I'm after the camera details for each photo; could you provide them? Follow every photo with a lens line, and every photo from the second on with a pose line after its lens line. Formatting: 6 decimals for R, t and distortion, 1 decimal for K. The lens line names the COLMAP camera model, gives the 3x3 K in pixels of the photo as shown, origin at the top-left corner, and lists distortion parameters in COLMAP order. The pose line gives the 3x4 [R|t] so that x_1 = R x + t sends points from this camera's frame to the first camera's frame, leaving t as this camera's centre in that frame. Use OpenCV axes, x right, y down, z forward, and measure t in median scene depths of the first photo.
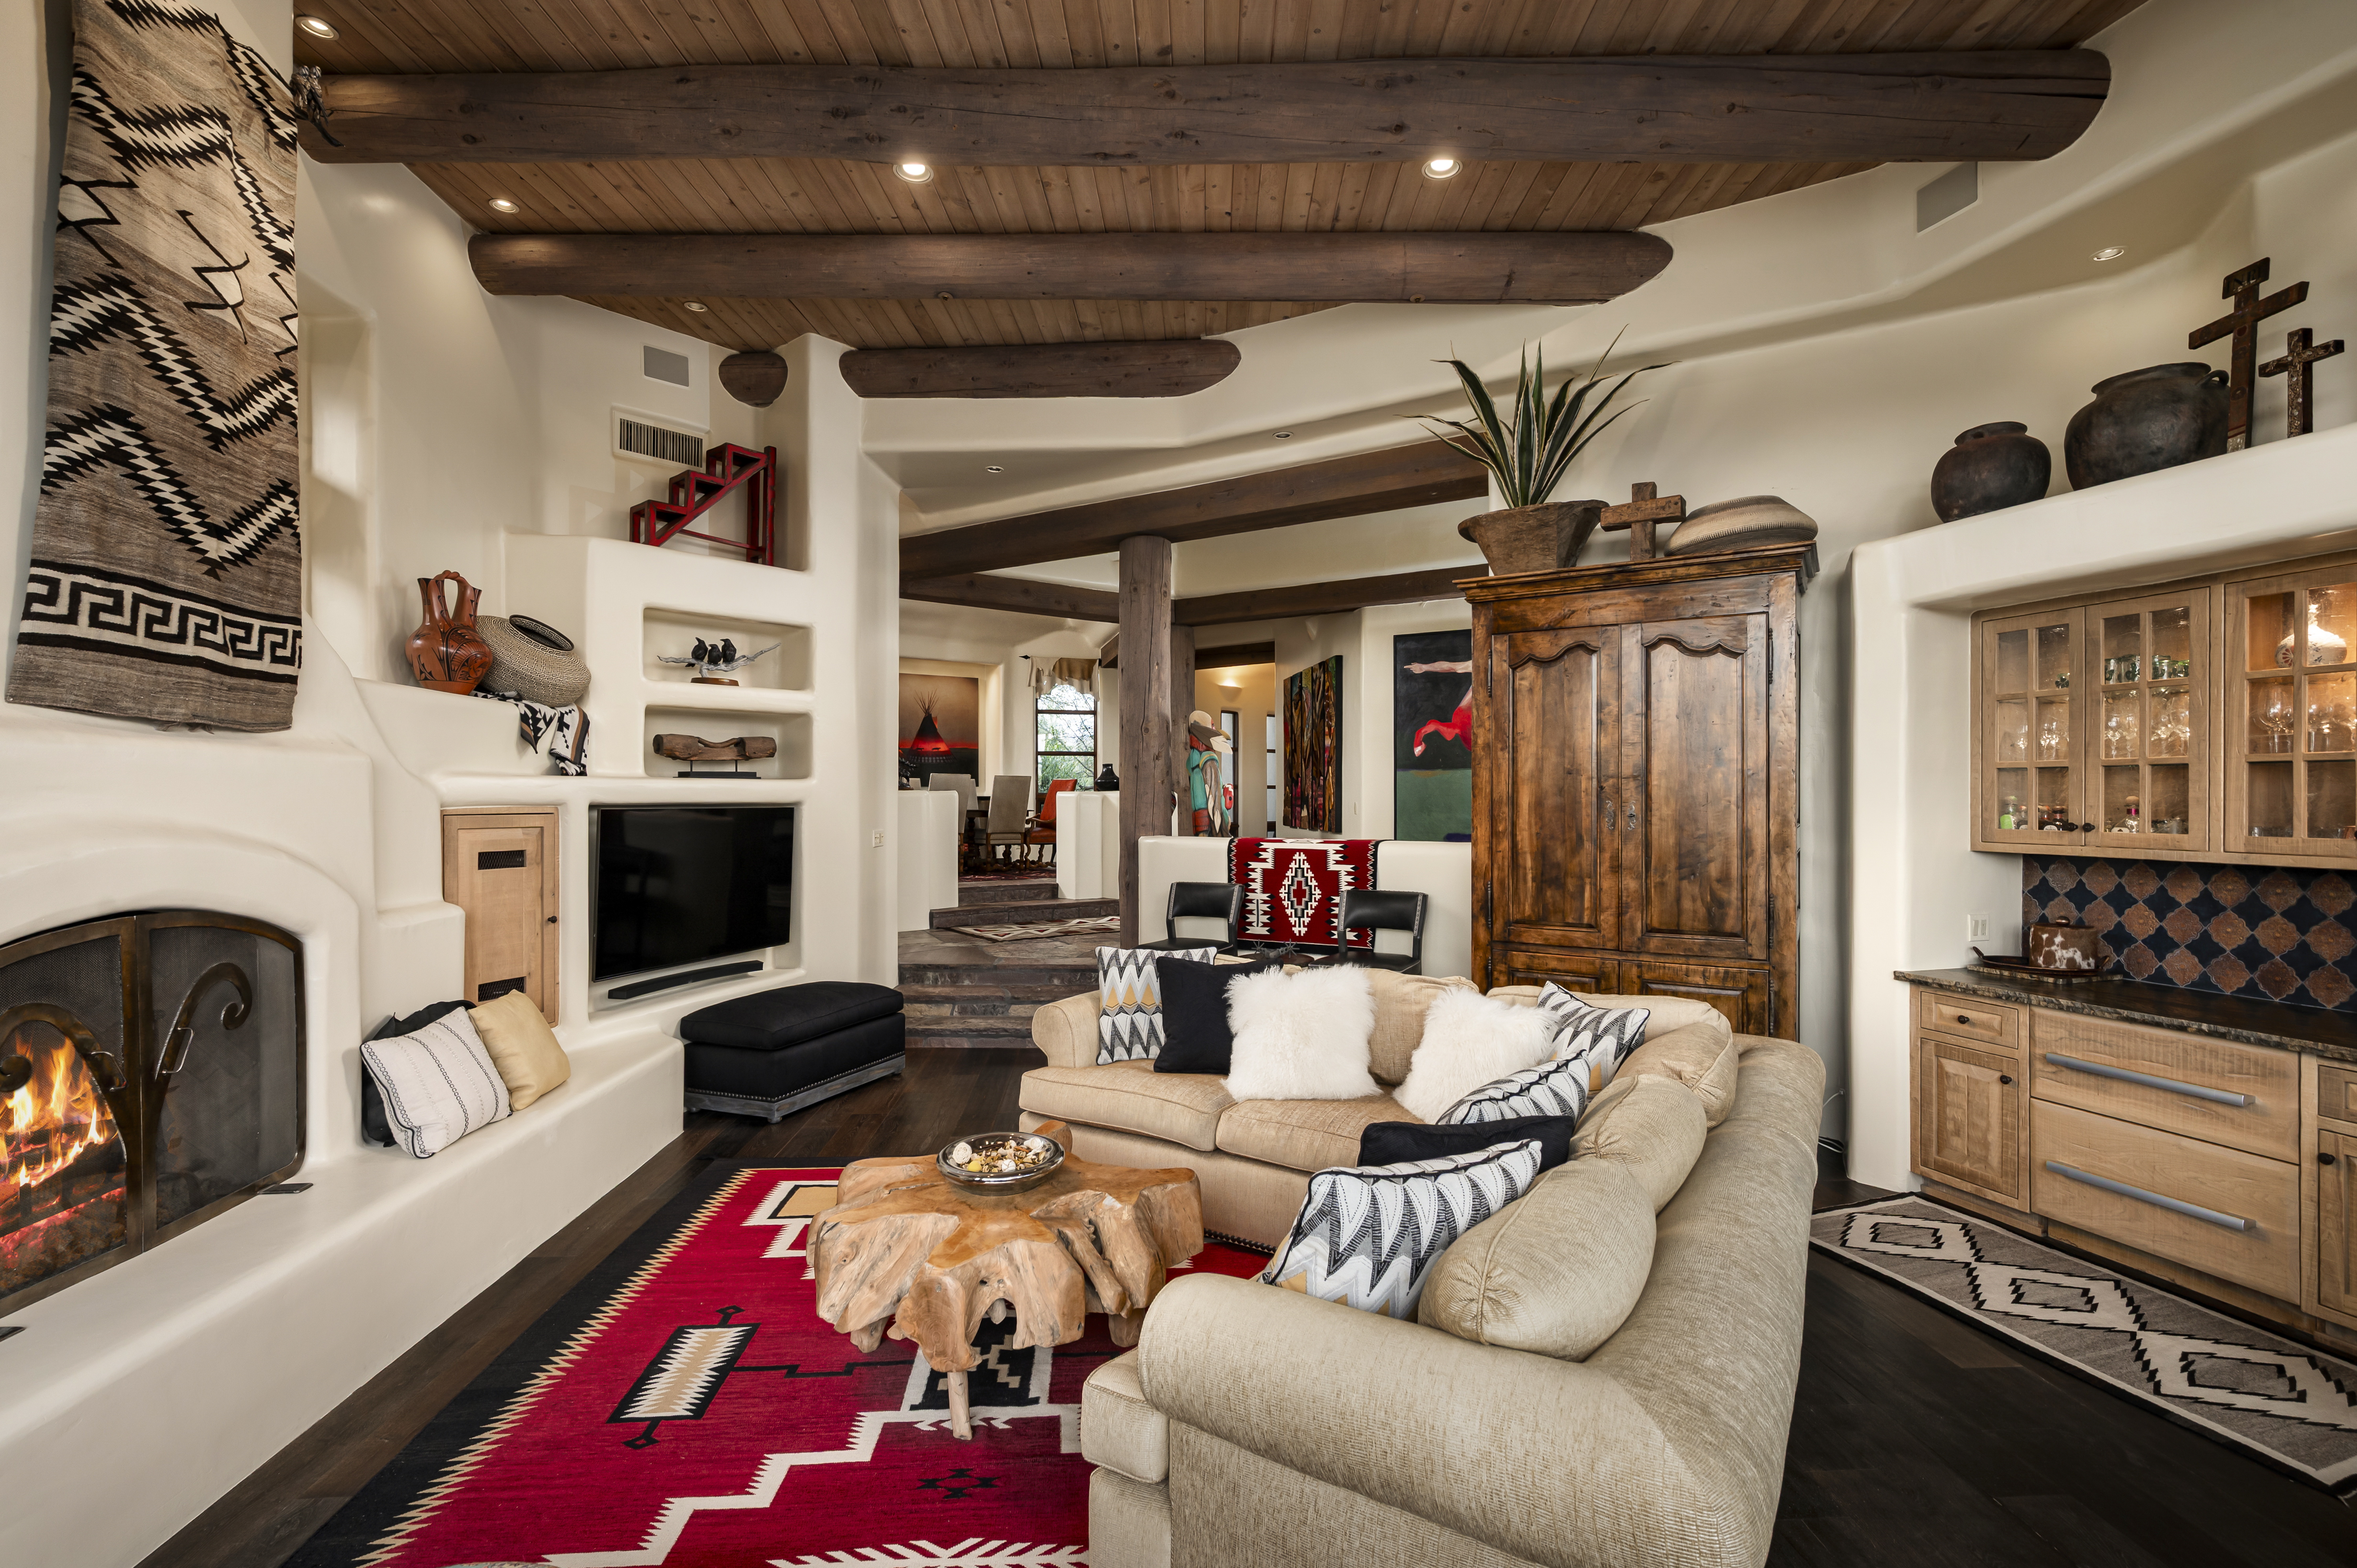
lens RADIAL K [[1054.8, 0, 1178.5], [0, 1054.8, 784.0], [0, 0, 1]] dist [0.019042, 0.000143]
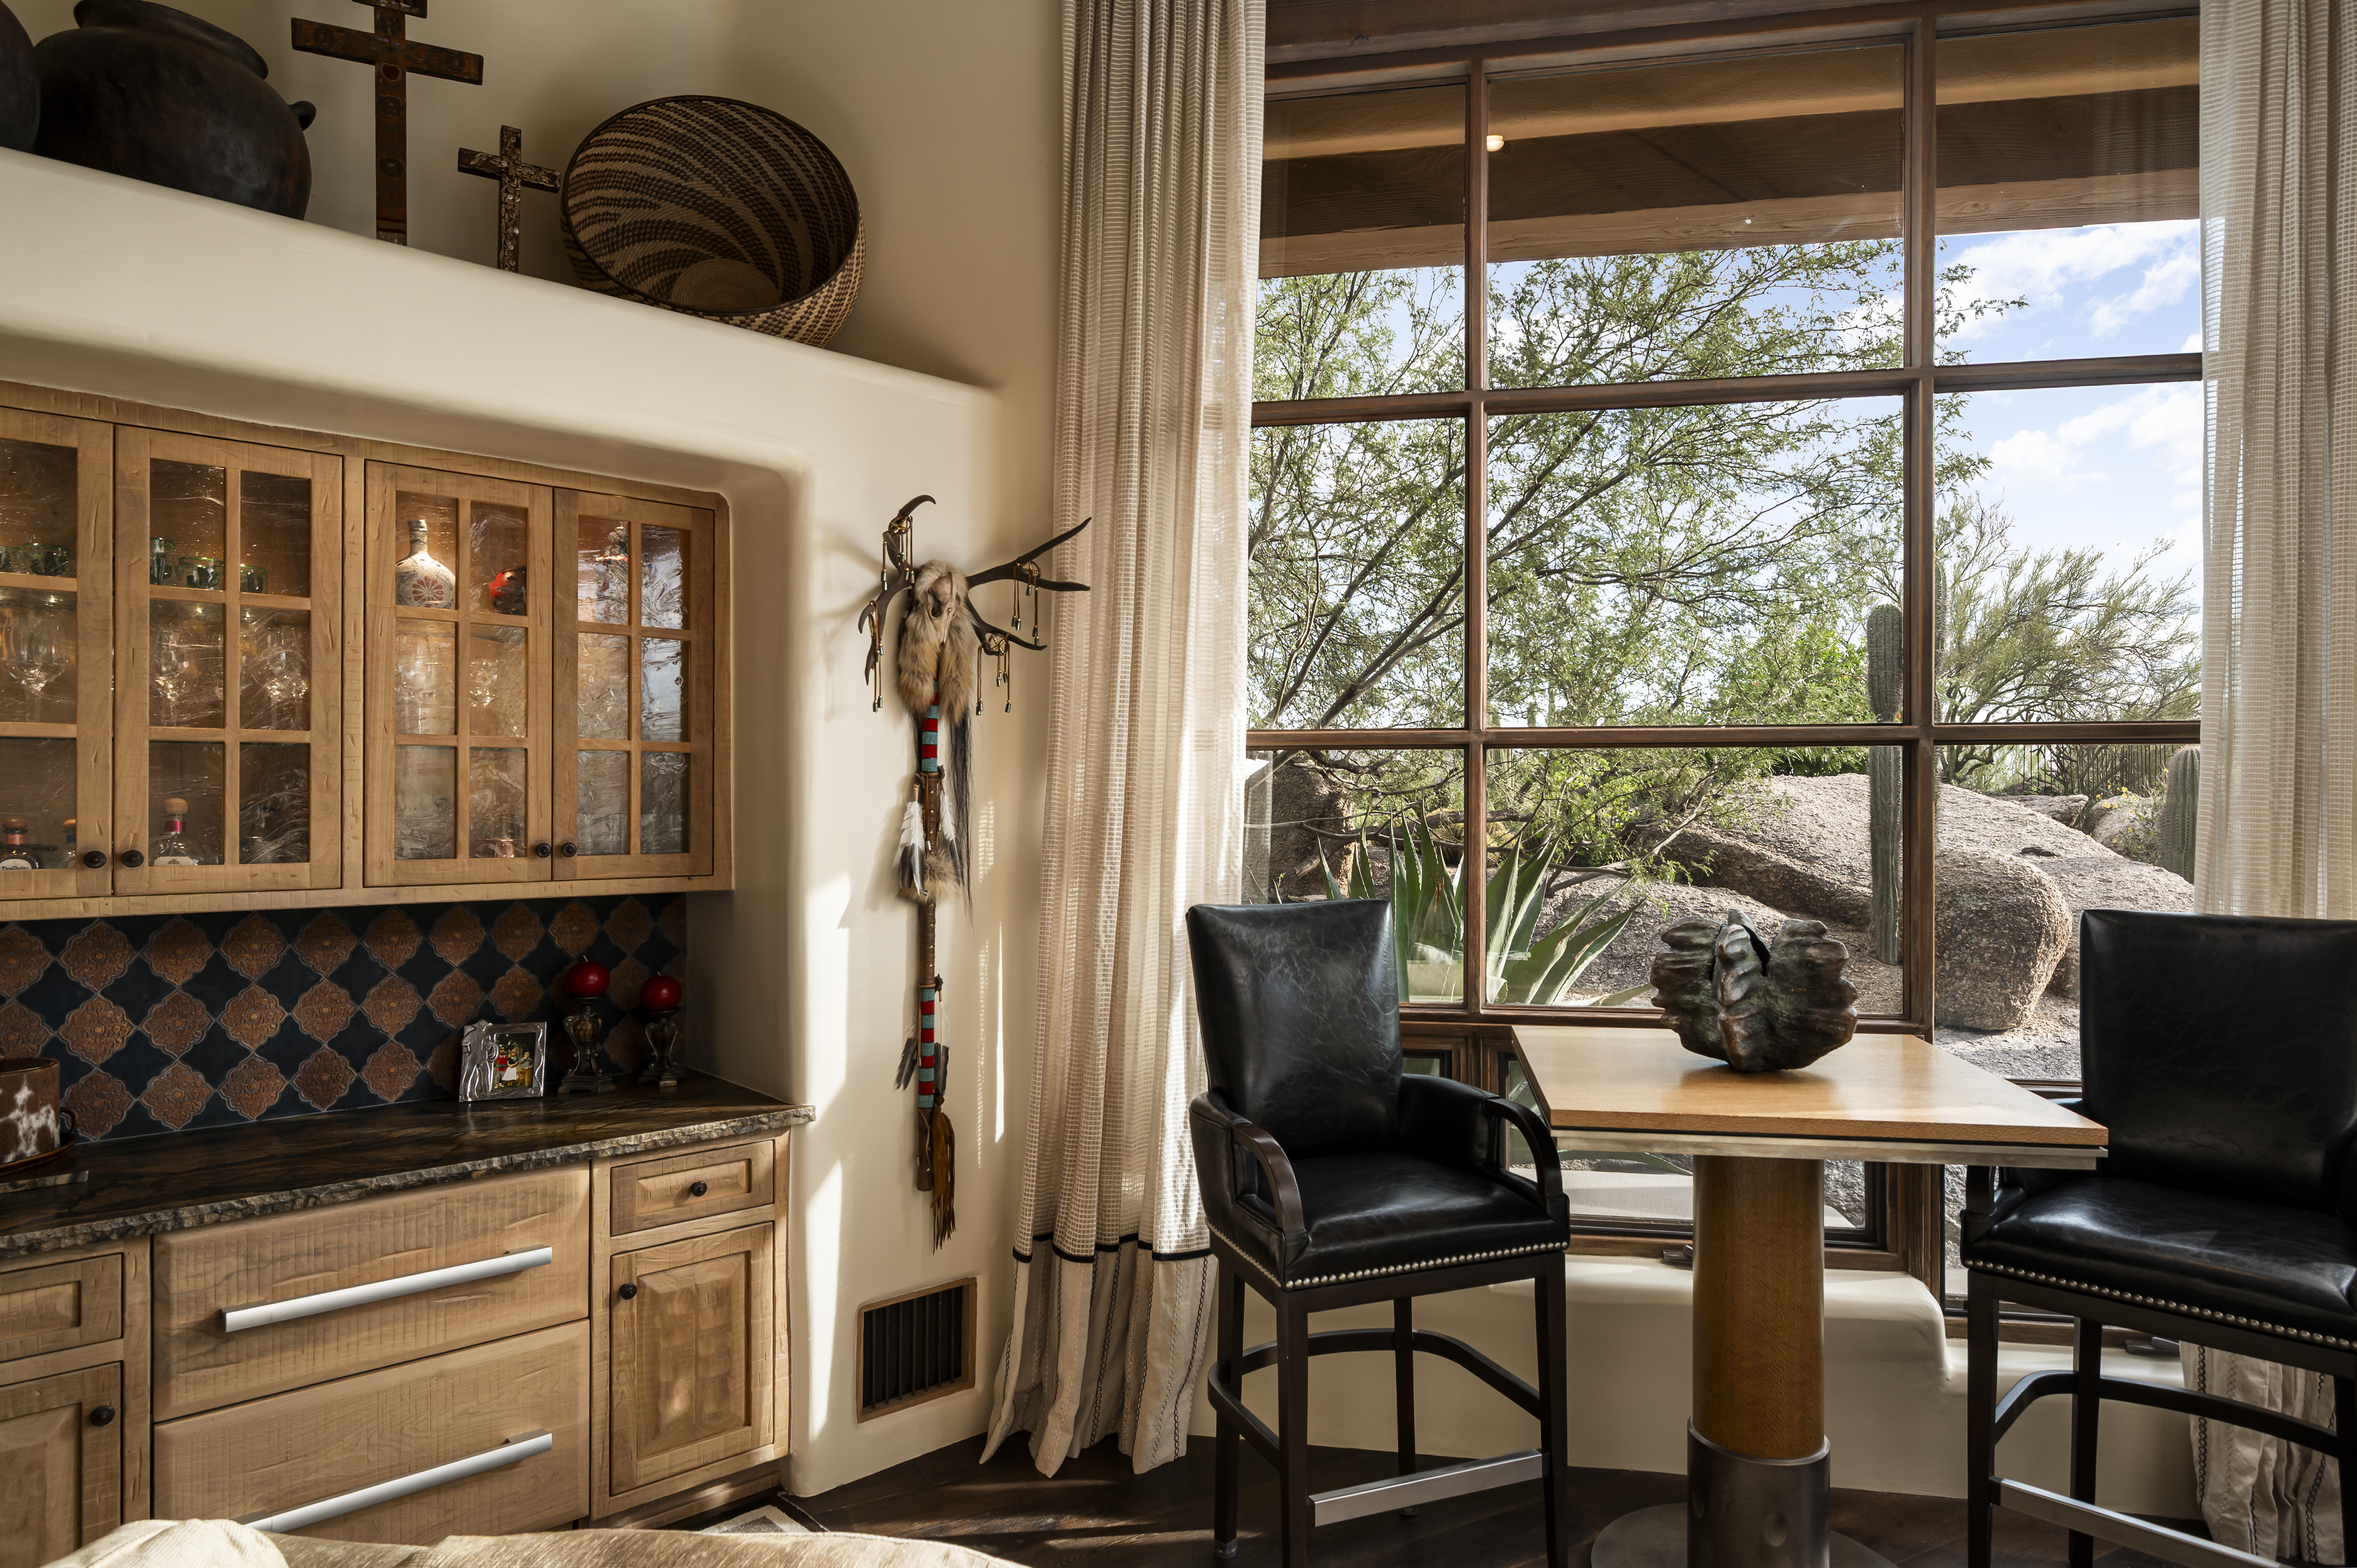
lens RADIAL K [[1392.4, 0, 1182.1], [0, 1392.4, 796.5], [0, 0, 1]] dist [0.001978, 0.000522]
pose [[-0.407219, 0.000096, 0.913331, 0.052972], [-0.009626, 0.999944, -0.004397, 0.012855], [-0.913280, -0.010583, -0.407195, 1.239015]]
